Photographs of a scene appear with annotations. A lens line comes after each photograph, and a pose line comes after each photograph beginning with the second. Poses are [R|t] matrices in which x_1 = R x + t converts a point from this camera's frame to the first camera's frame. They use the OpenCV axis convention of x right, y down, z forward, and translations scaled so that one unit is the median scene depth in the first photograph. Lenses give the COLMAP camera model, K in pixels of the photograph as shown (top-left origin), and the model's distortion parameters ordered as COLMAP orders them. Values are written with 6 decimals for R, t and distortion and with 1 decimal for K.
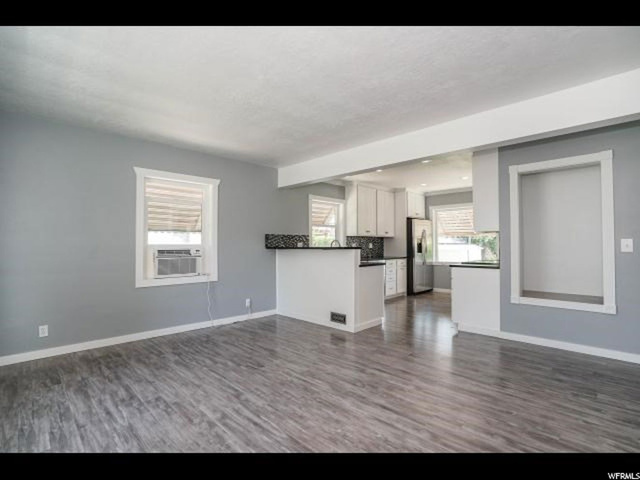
lens RADIAL K [[308.9, 0, 320.0], [0, 308.9, 240.0], [0, 0, 1]] dist [-0.064983, 0.026821]
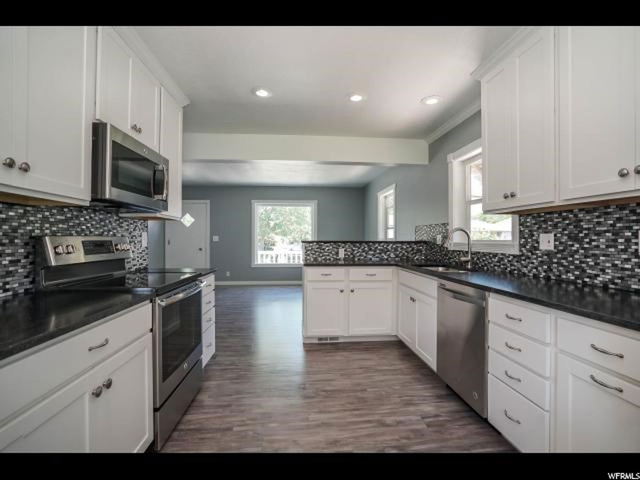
lens RADIAL K [[297.9, 0, 321.9], [0, 297.9, 240.6], [0, 0, 1]] dist [-0.061358, 0.024276]
pose [[-0.644356, 0.007538, -0.764689, 0.867908], [0.014875, 0.999886, -0.002677, 0.027890], [0.764581, -0.013100, -0.644394, 1.800606]]
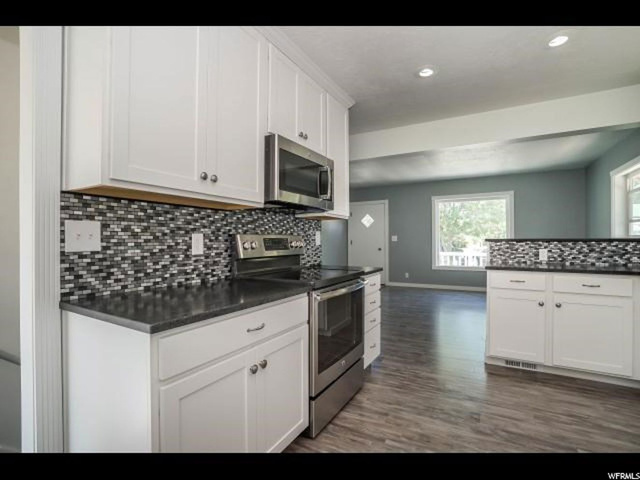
lens RADIAL K [[308.9, 0, 320.0], [0, 308.9, 240.0], [0, 0, 1]] dist [-0.064983, 0.026821]
pose [[-0.964846, 0.008915, -0.262666, 0.813044], [0.013907, 0.999756, -0.017153, 0.035661], [0.262449, -0.020203, -0.964734, 1.797665]]
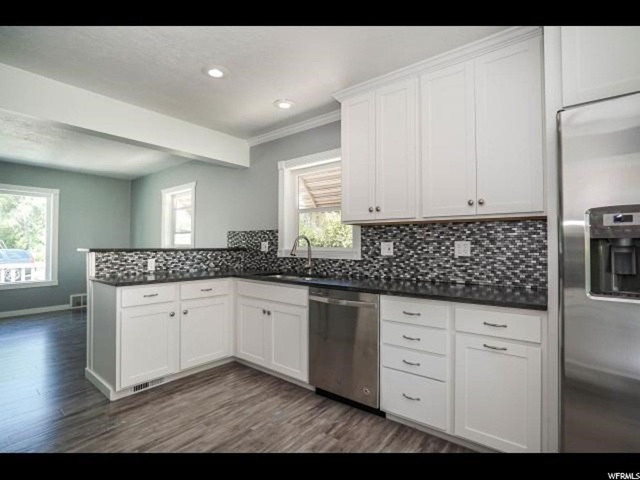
lens RADIAL K [[308.9, 0, 320.0], [0, 308.9, 240.0], [0, 0, 1]] dist [-0.064983, 0.026821]
pose [[0.111330, -0.012509, -0.993705, 0.875734], [0.014714, 0.999832, -0.010938, 0.019865], [0.993675, -0.013404, 0.111495, 1.543679]]
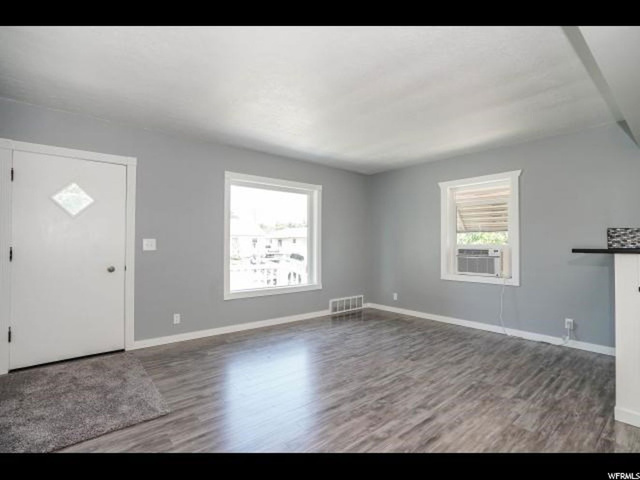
lens RADIAL K [[315.1, 0, 318.4], [0, 315.1, 241.3], [0, 0, 1]] dist [-0.030140, 0.001320]
pose [[-0.096343, -0.010212, -0.995296, 0.712935], [0.015567, 0.999810, -0.011765, 0.007978], [0.995227, -0.016627, -0.096165, 0.607013]]
